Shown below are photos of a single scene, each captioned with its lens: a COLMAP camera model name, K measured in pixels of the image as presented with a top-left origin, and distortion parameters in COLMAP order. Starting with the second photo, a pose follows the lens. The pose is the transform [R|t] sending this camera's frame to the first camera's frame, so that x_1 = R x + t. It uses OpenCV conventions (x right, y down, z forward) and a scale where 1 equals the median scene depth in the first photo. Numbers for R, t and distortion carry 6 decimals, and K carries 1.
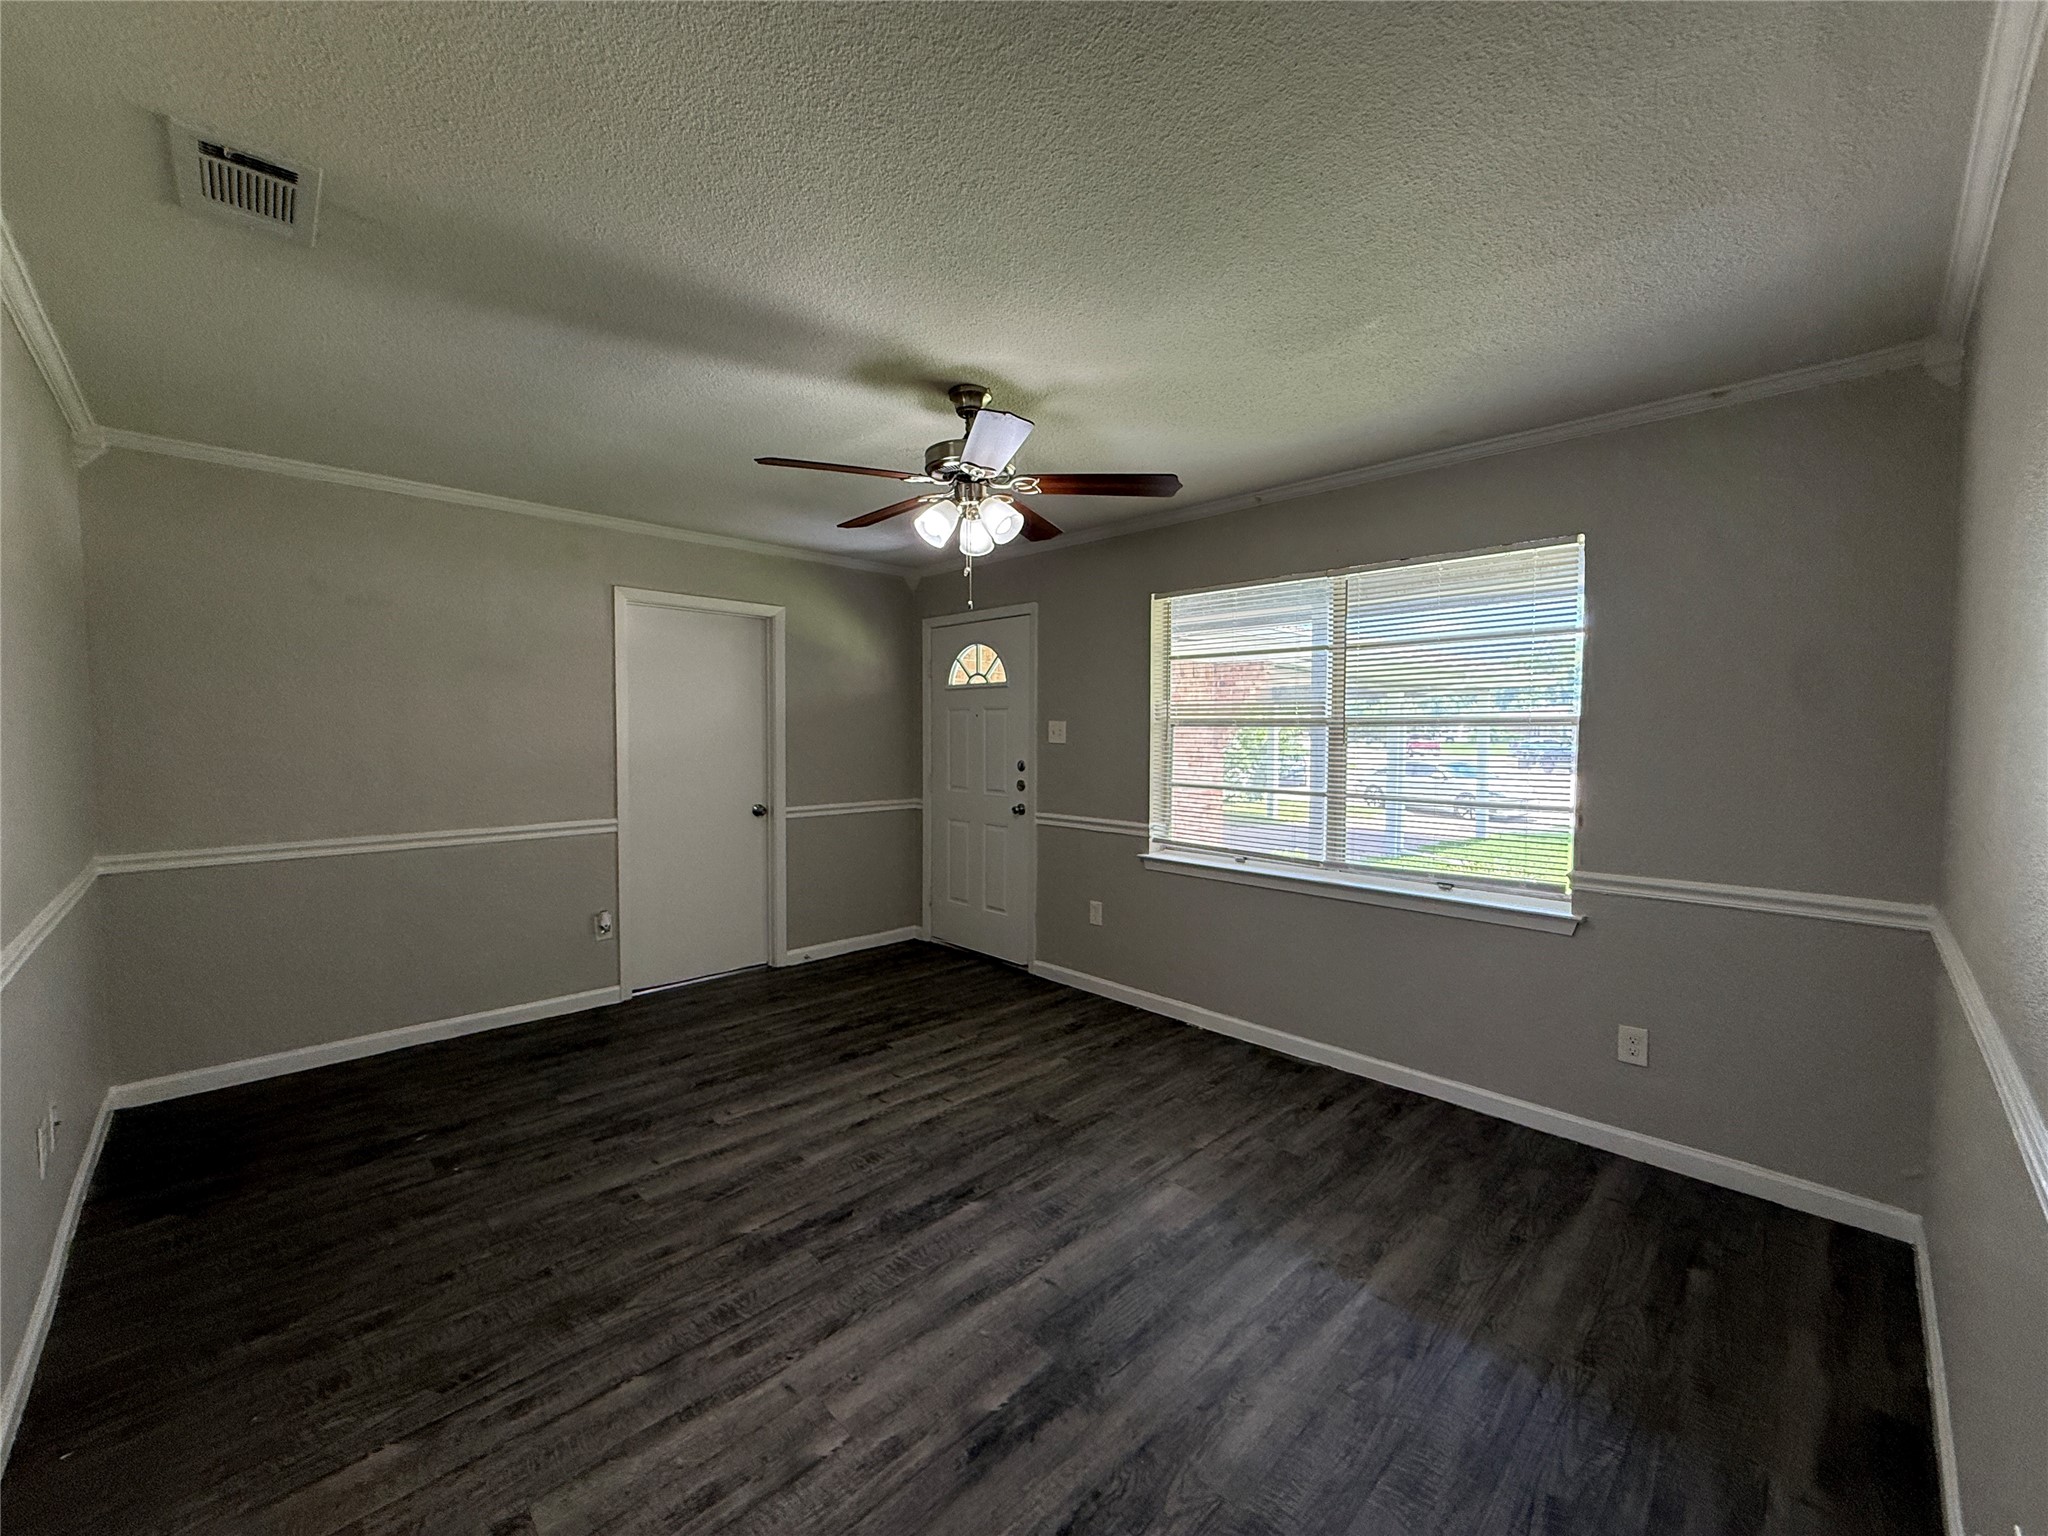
lens RADIAL K [[817.8, 0, 1021.5], [0, 817.8, 764.4], [0, 0, 1]] dist [-0.000757, 0.000462]
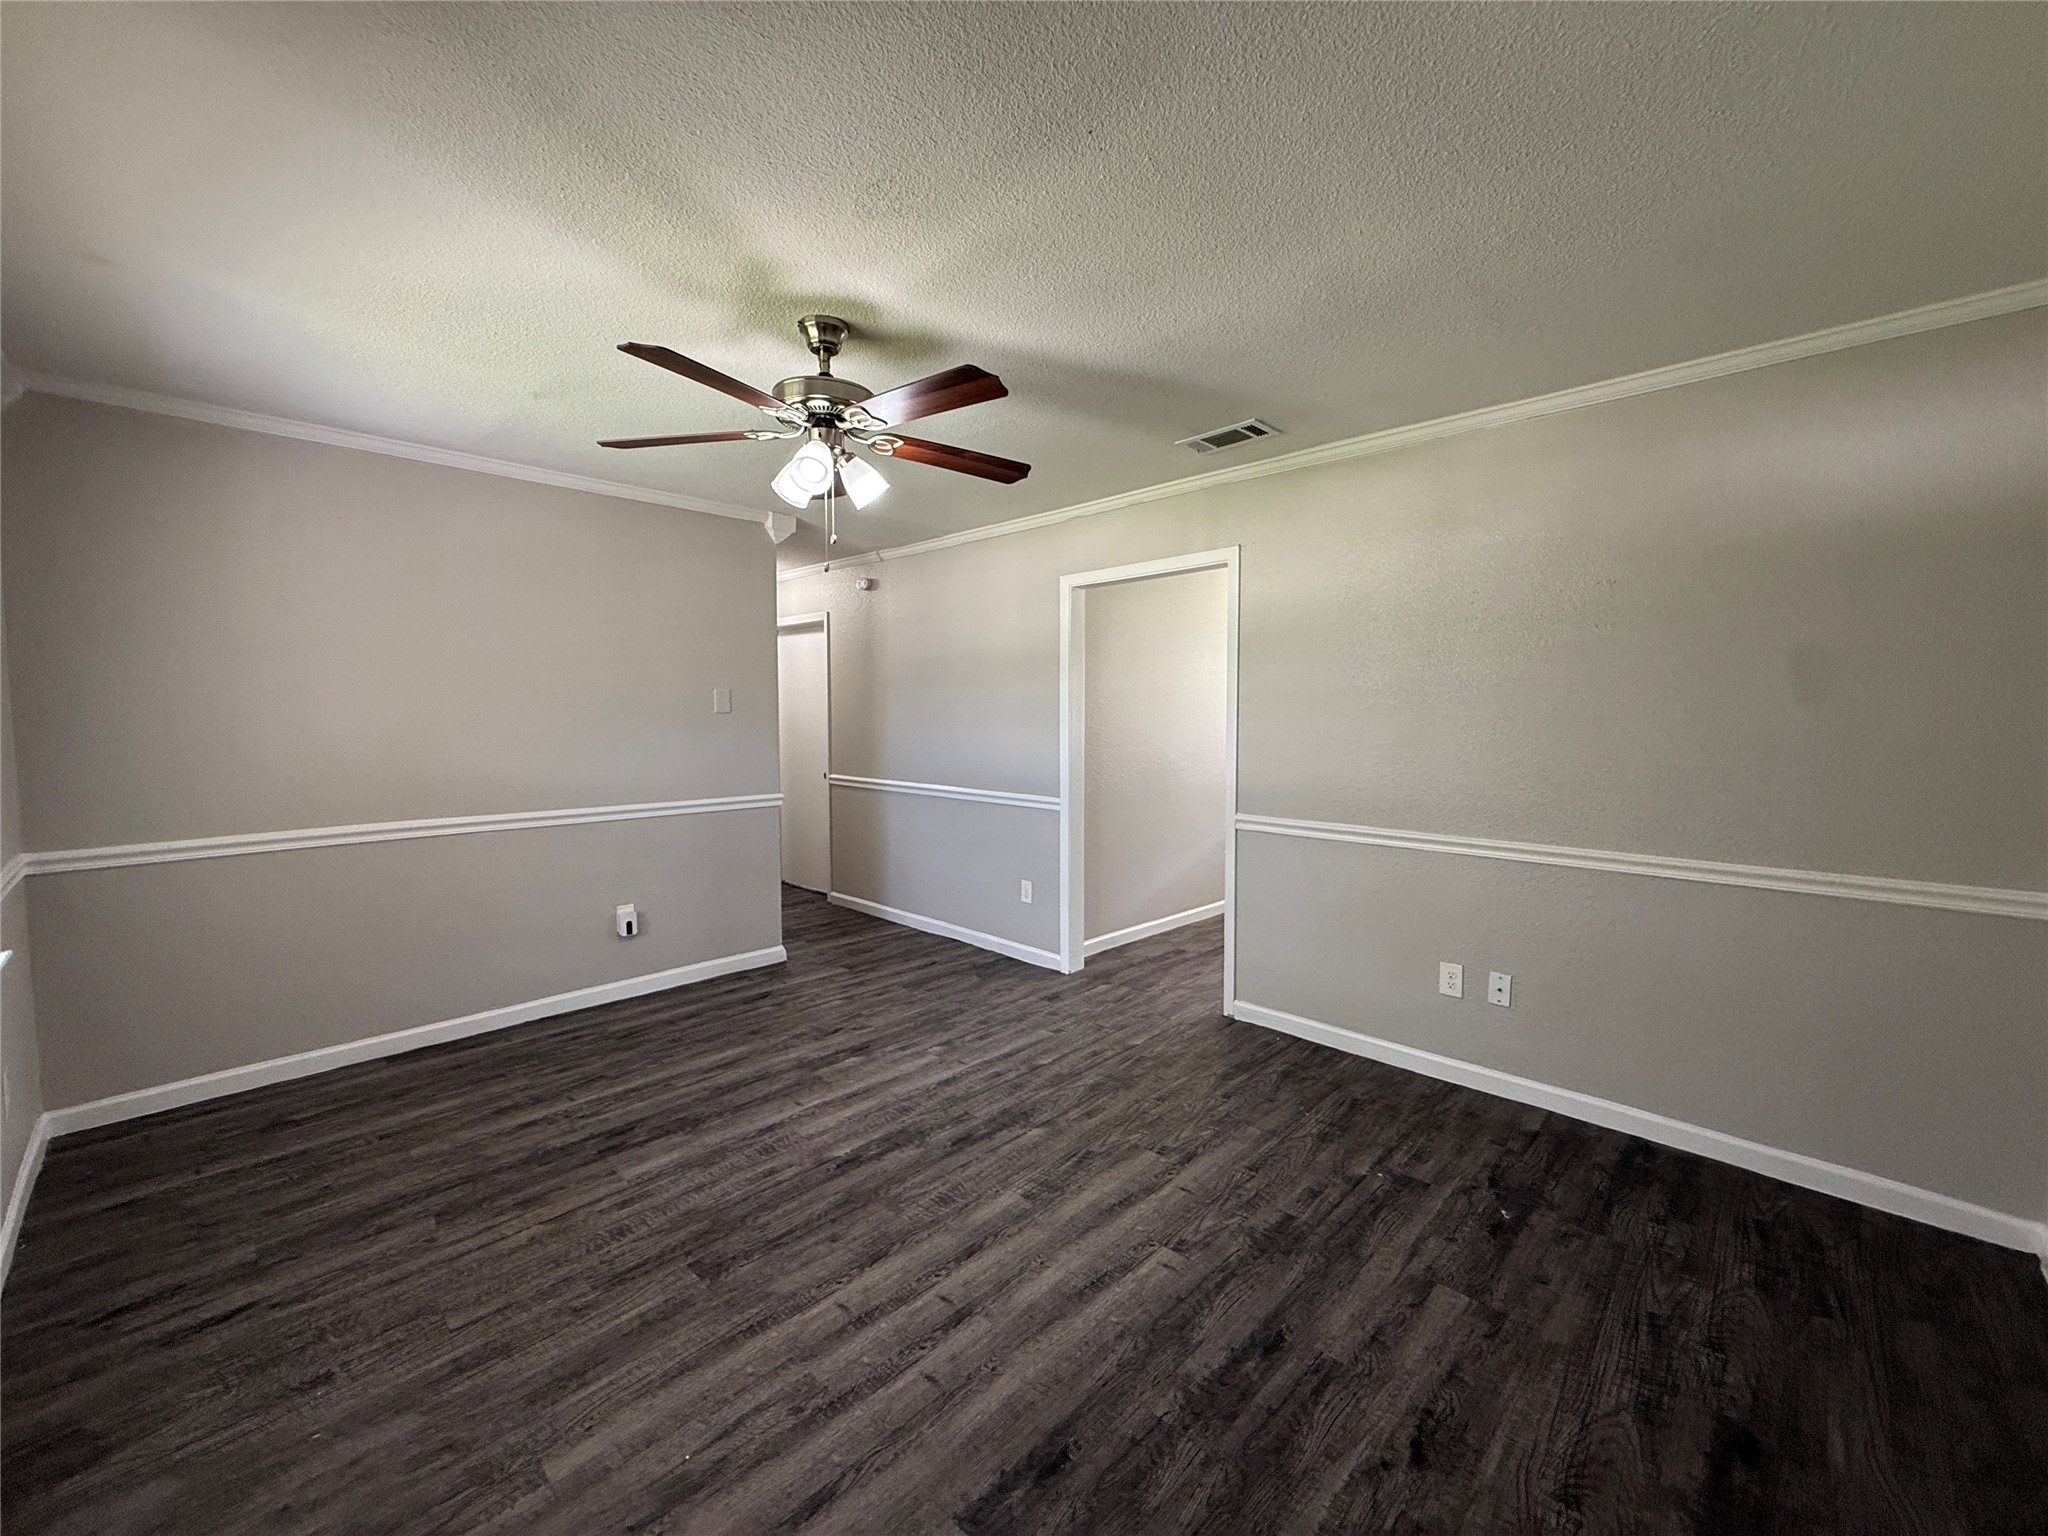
lens RADIAL K [[817.8, 0, 1021.5], [0, 817.8, 764.4], [0, 0, 1]] dist [-0.000757, 0.000462]
pose [[-0.999632, -0.004000, -0.026812, -0.237992], [-0.006842, 0.994262, 0.106754, -0.073614], [0.026231, 0.106899, -0.993924, 1.806838]]
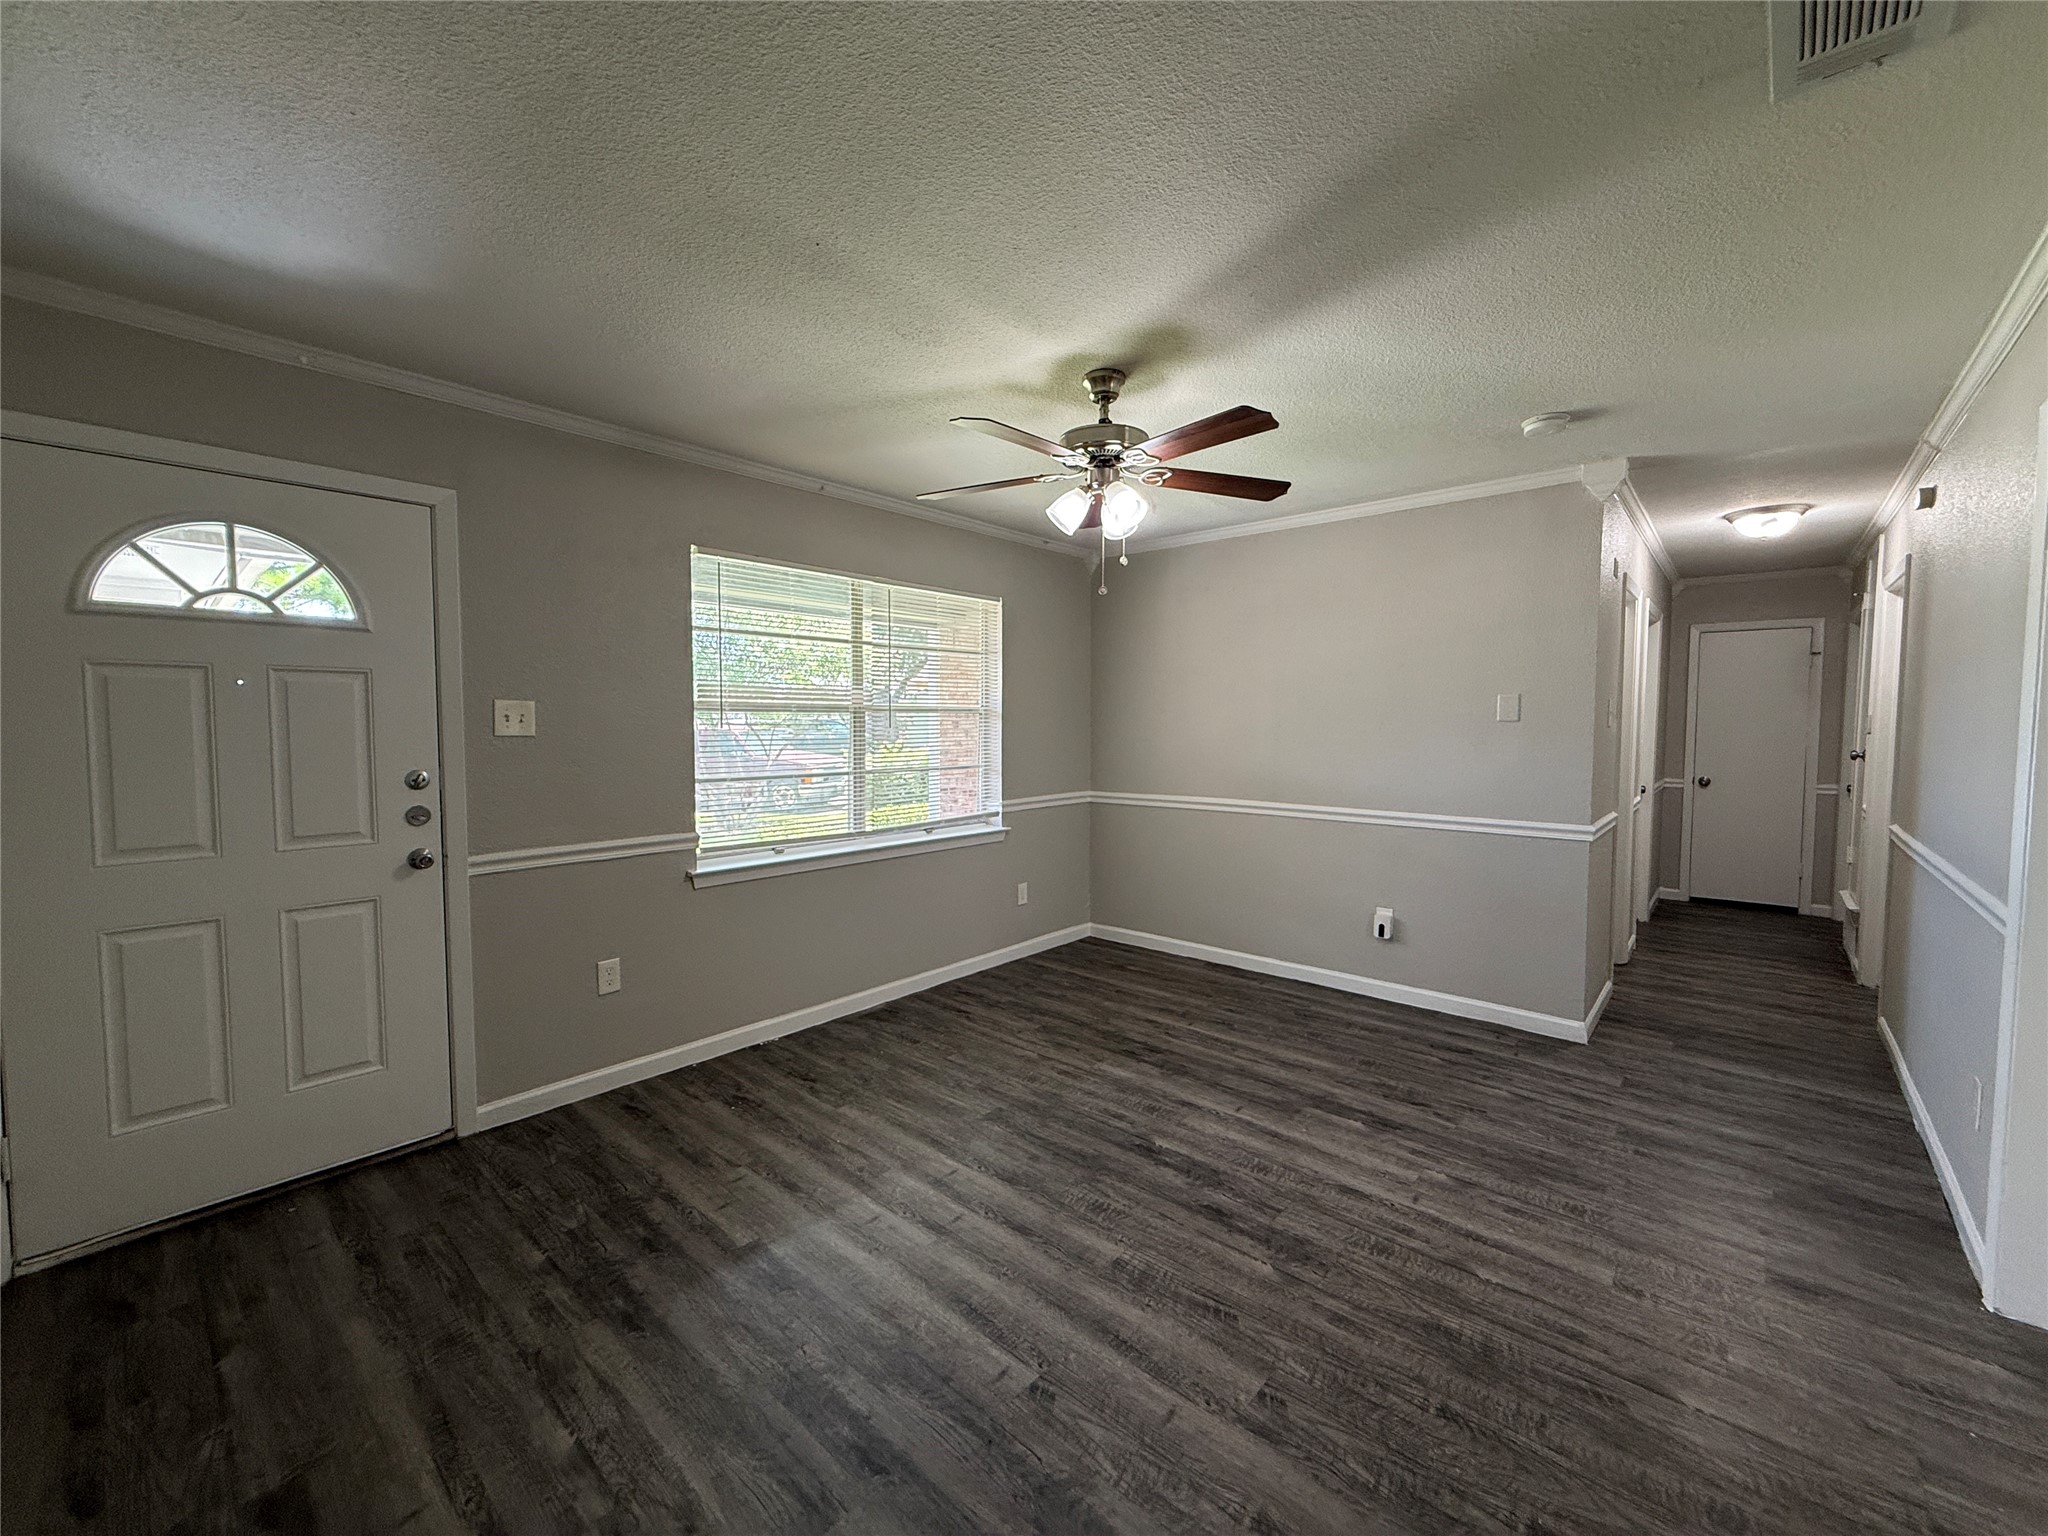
lens RADIAL K [[817.8, 0, 1021.5], [0, 817.8, 764.4], [0, 0, 1]] dist [-0.000757, 0.000462]
pose [[-0.067130, -0.057233, 0.996101, -1.007488], [0.041601, 0.997325, 0.060107, -0.043494], [-0.996877, 0.045474, -0.064570, 1.108676]]
